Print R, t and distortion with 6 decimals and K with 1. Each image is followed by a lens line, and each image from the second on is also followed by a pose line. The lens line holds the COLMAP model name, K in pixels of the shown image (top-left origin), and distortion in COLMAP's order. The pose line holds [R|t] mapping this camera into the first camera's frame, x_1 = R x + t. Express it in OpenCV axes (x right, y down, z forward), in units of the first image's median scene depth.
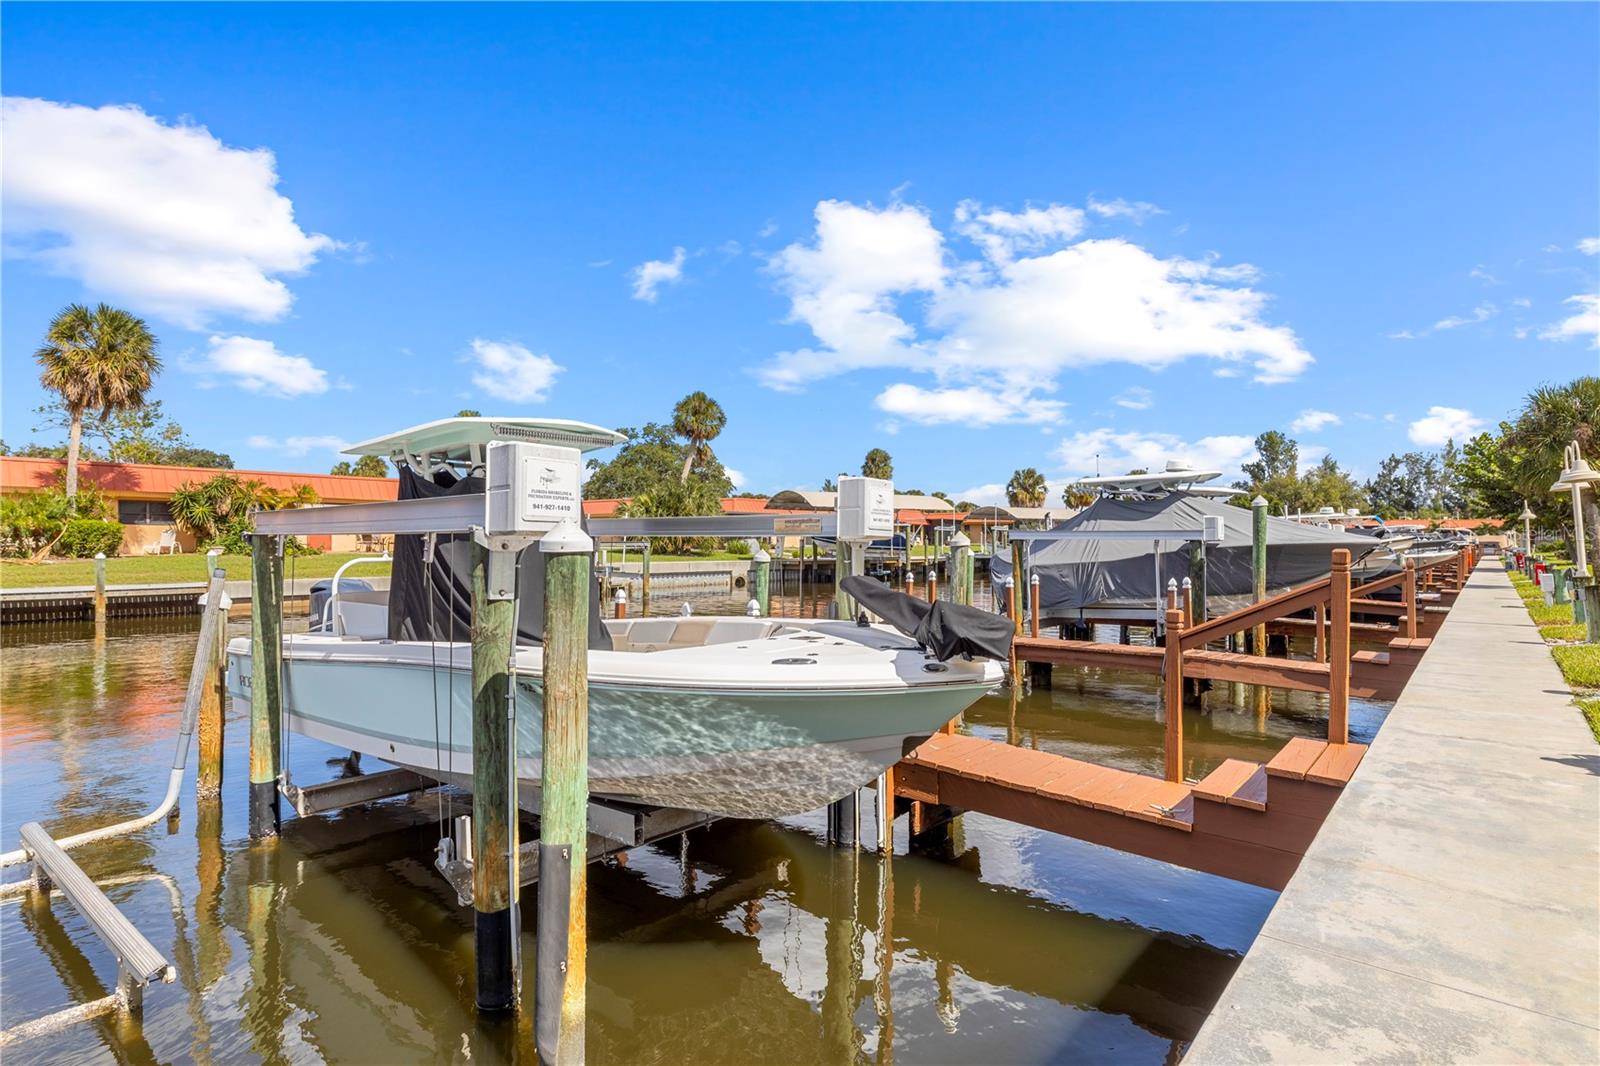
lens RADIAL K [[833.5, 0, 798.2], [0, 833.5, 532.3], [0, 0, 1]] dist [-0.002462, -0.000091]
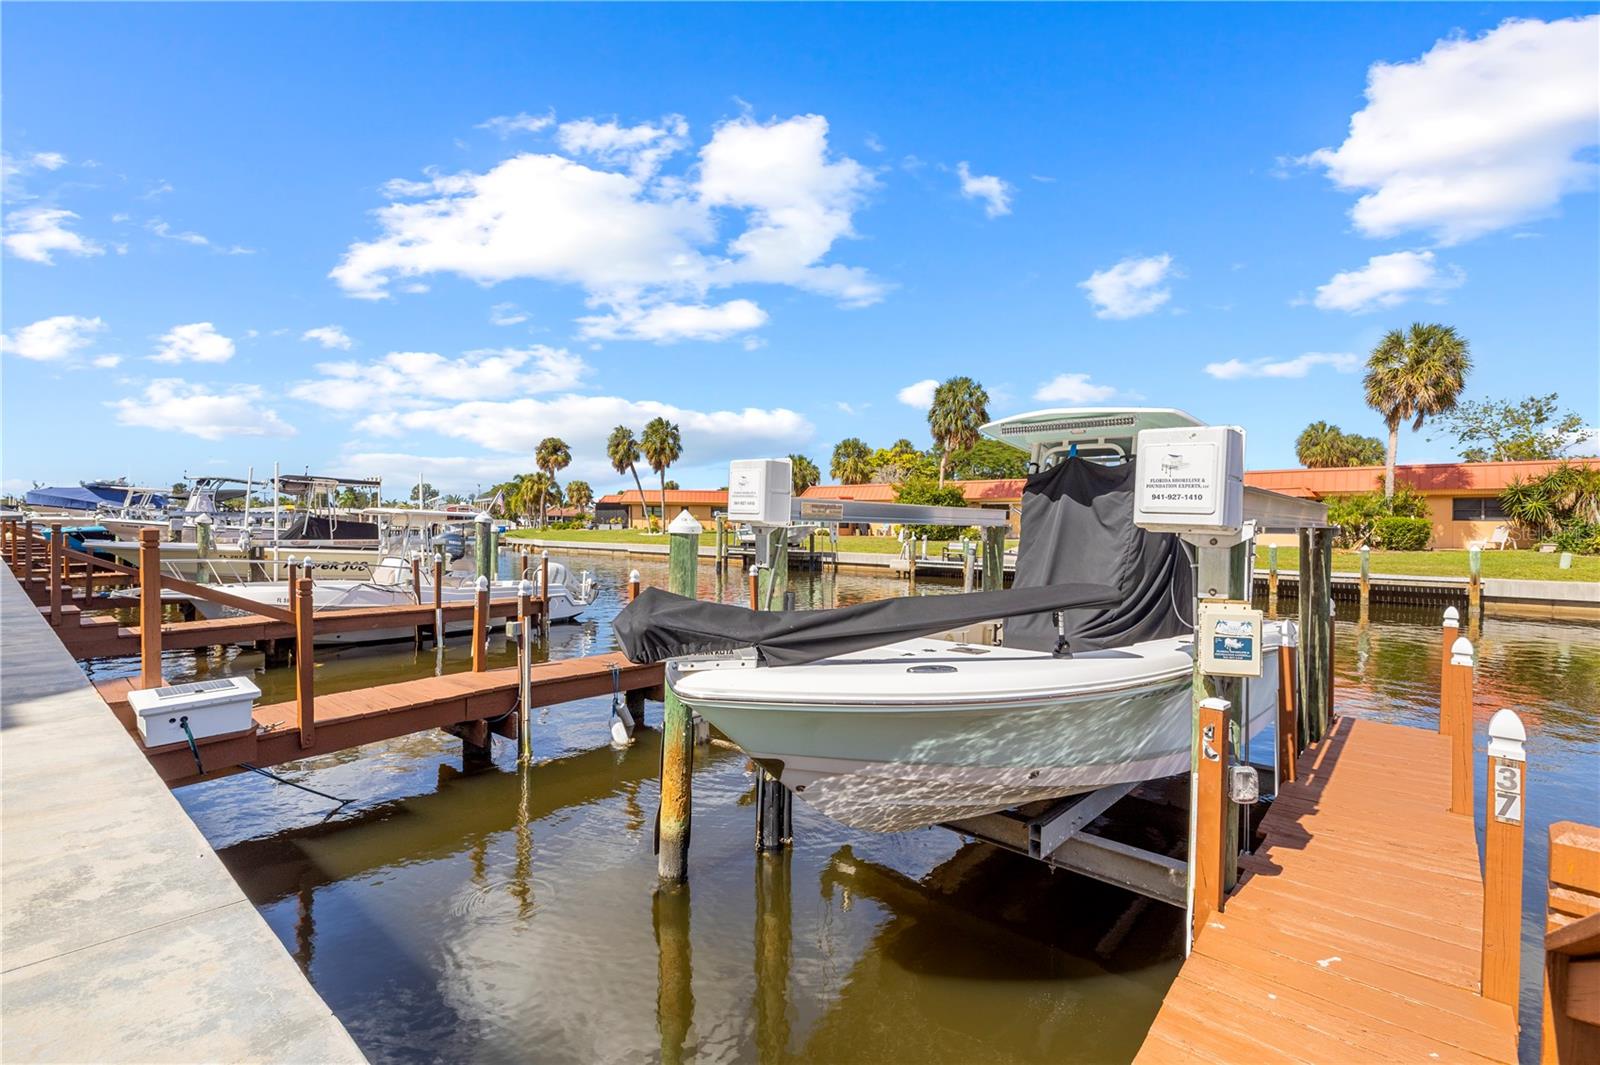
lens RADIAL K [[736.7, 0, 803.7], [0, 736.7, 529.3], [0, 0, 1]] dist [0.000992, 0.000285]
pose [[-0.030886, 0.000889, -0.999523, 0.181086], [-0.001037, 0.999999, 0.000921, 0.001806], [0.999522, 0.001065, -0.030885, 0.214319]]
